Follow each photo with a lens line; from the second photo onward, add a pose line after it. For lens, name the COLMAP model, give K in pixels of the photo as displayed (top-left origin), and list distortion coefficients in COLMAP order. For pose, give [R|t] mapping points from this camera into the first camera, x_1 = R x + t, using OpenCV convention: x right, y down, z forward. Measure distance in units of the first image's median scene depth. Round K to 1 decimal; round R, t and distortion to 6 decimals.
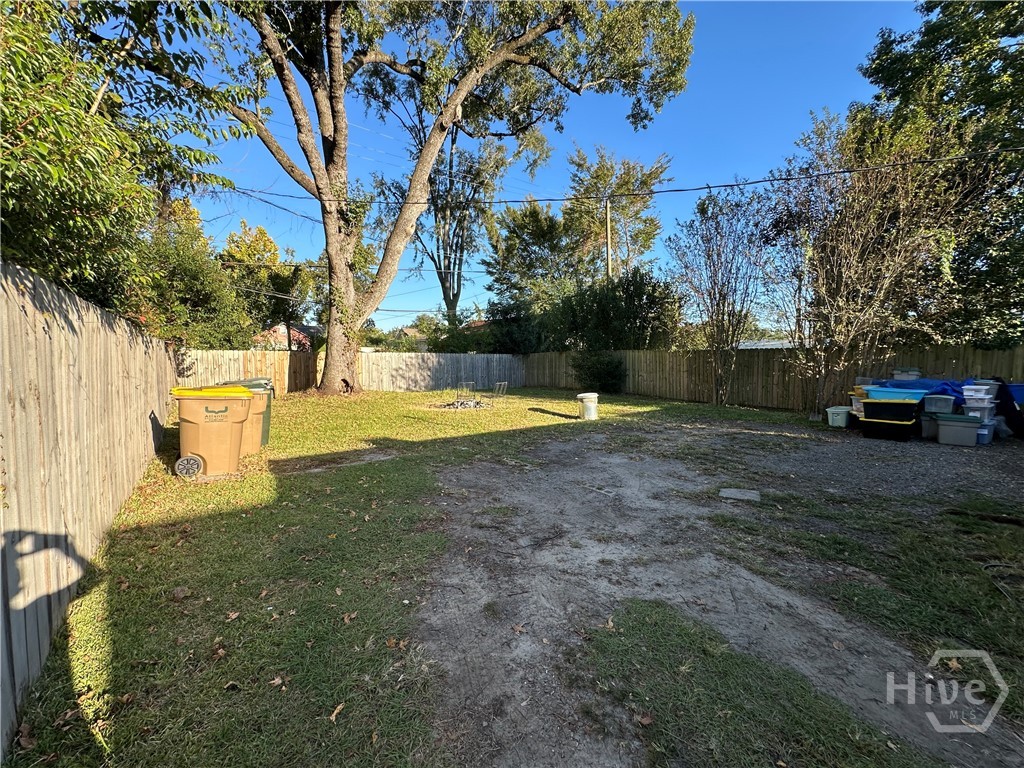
lens RADIAL K [[417.4, 0, 512.0], [0, 417.4, 384.0], [0, 0, 1]] dist [0.001281, 0.000039]
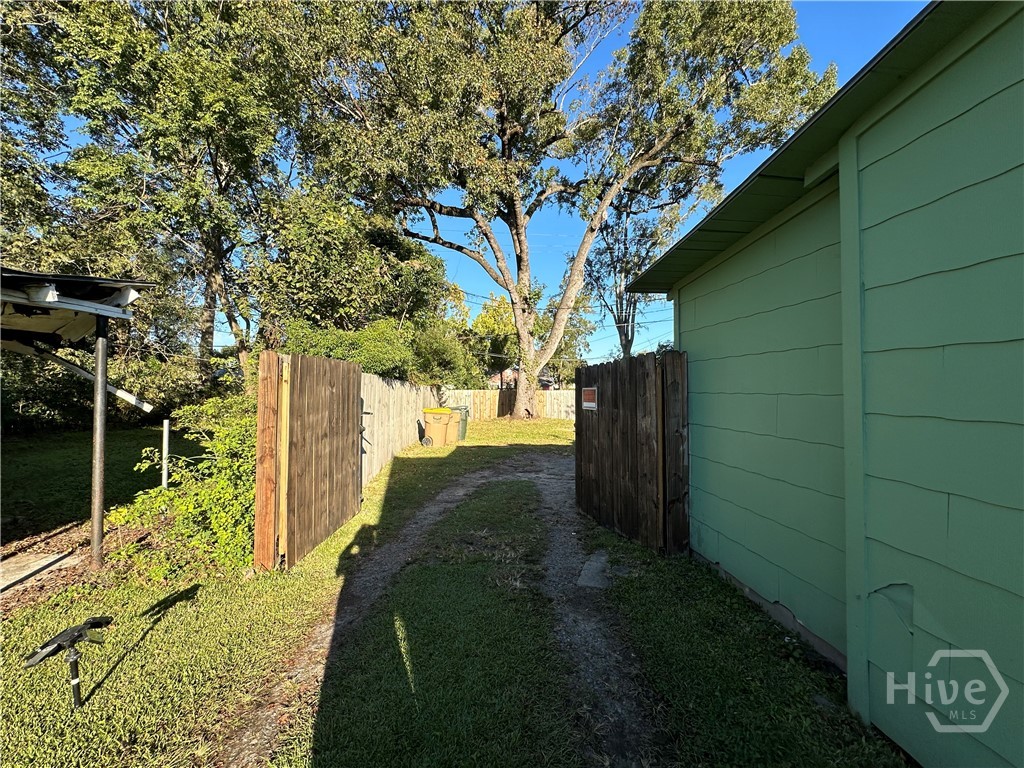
lens RADIAL K [[417.4, 0, 512.0], [0, 417.4, 384.0], [0, 0, 1]] dist [0.001281, 0.000039]
pose [[0.857381, -0.016006, -0.514434, 0.320956], [-0.027123, 0.996722, -0.076217, 0.014469], [0.513967, 0.079300, 0.854136, -0.297347]]
